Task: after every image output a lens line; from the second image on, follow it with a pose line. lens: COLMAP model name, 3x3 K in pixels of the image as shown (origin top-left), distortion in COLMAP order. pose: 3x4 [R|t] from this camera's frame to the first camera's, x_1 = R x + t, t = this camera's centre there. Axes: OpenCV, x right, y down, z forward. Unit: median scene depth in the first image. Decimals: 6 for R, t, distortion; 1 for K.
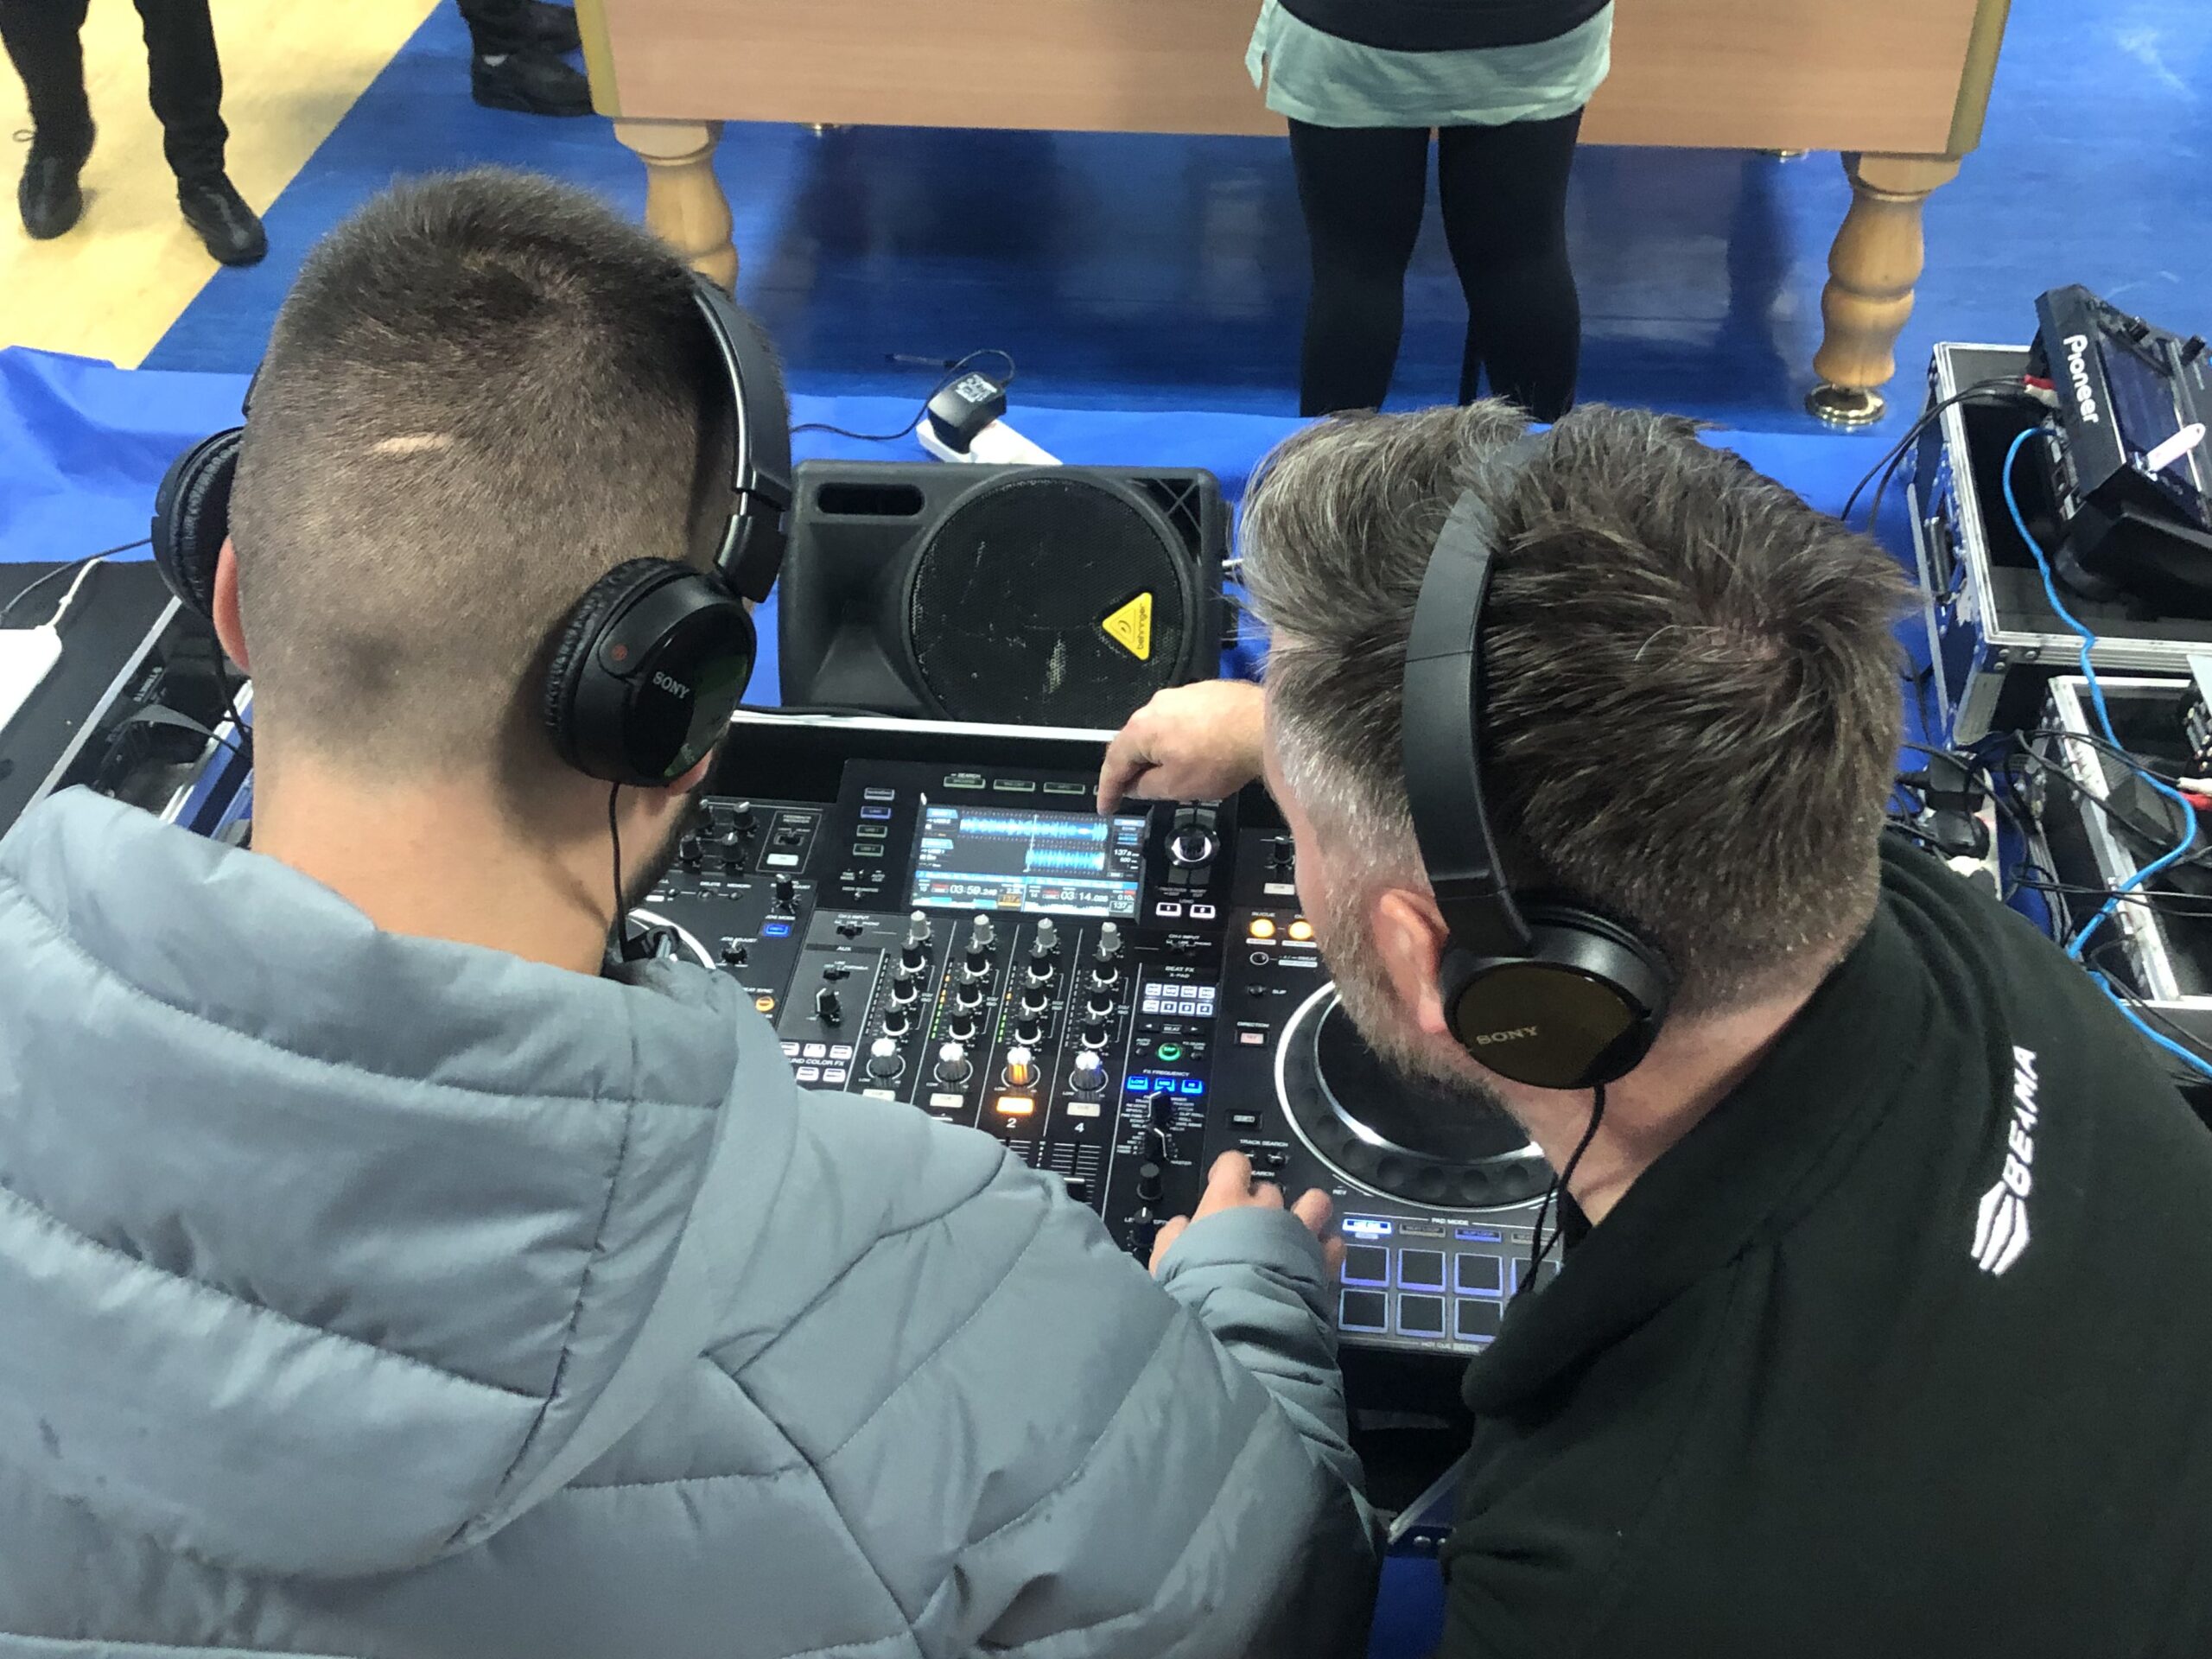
lens RADIAL K [[2272.8, 0, 1193.3], [0, 2272.8, 818.6], [0, 0, 1]] dist [0.066892, 0.002046]
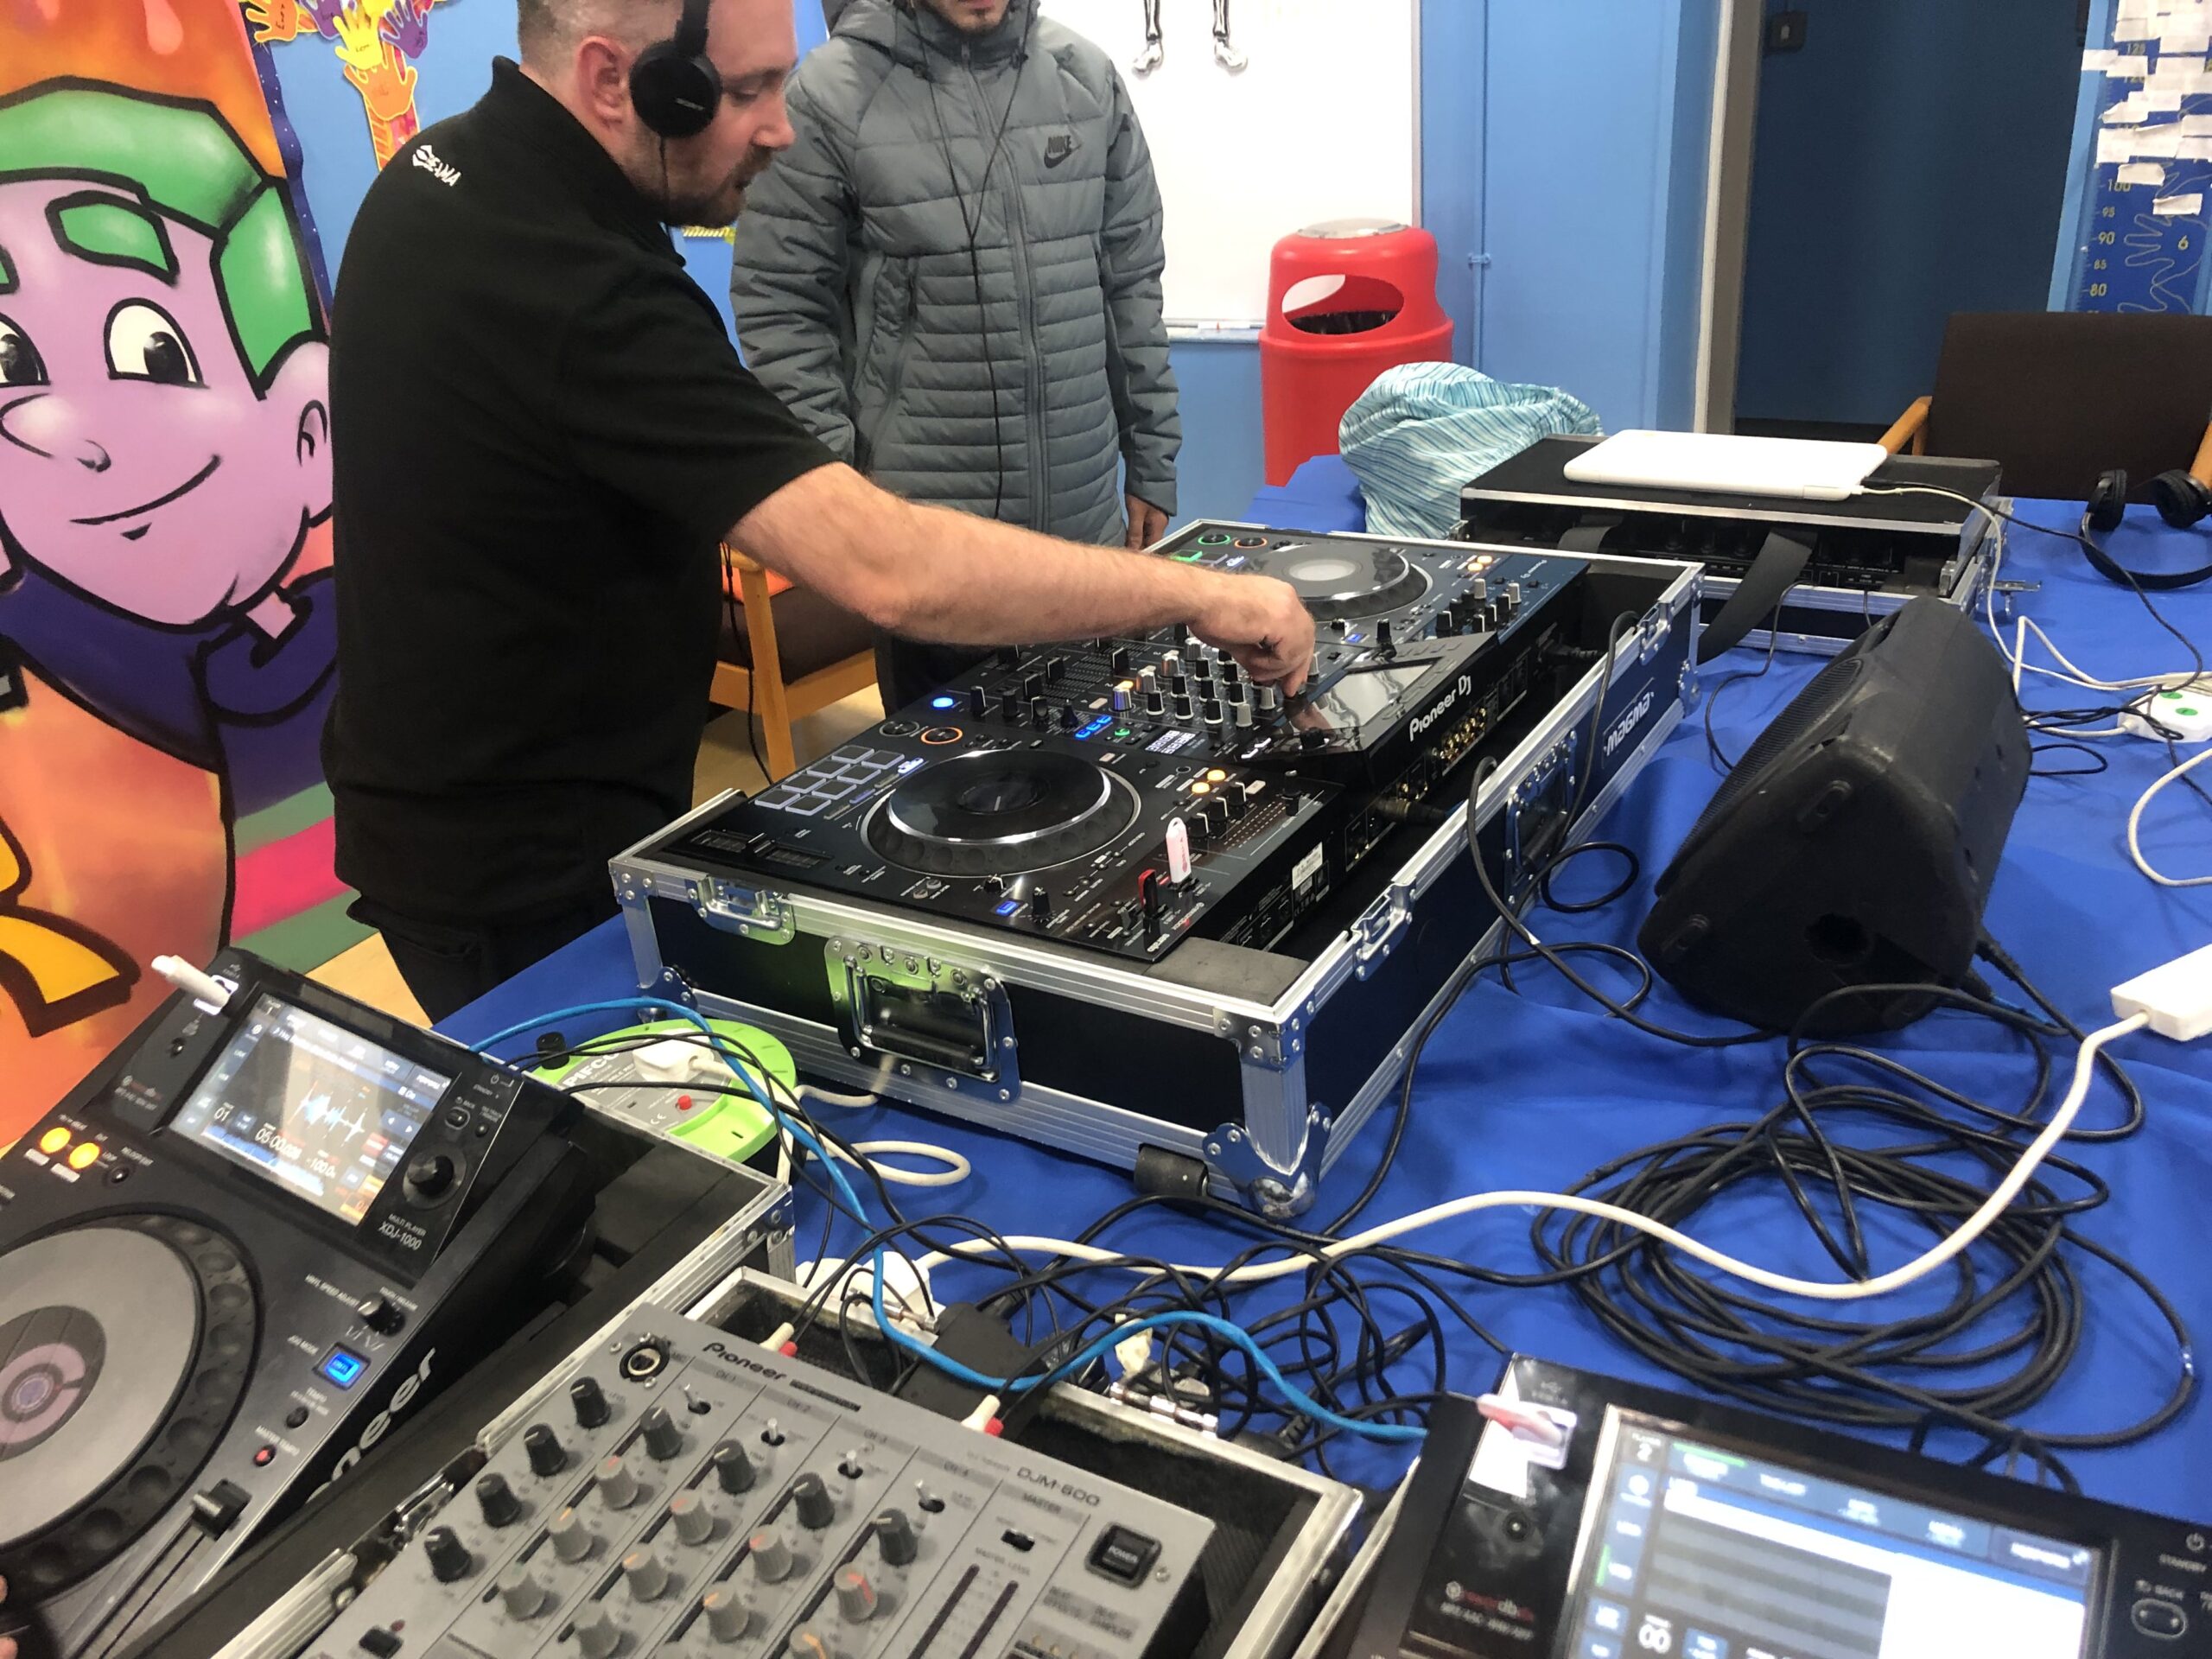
lens RADIAL K [[1792.7, 0, 1127.8], [0, 1792.7, 826.1], [0, 0, 1]] dist [0.050454, -0.063619]
pose [[-0.443445, 0.412948, -0.795507, 0.681915], [-0.528211, 0.596642, 0.604162, -0.403753], [0.724120, 0.688108, -0.046455, 0.867257]]
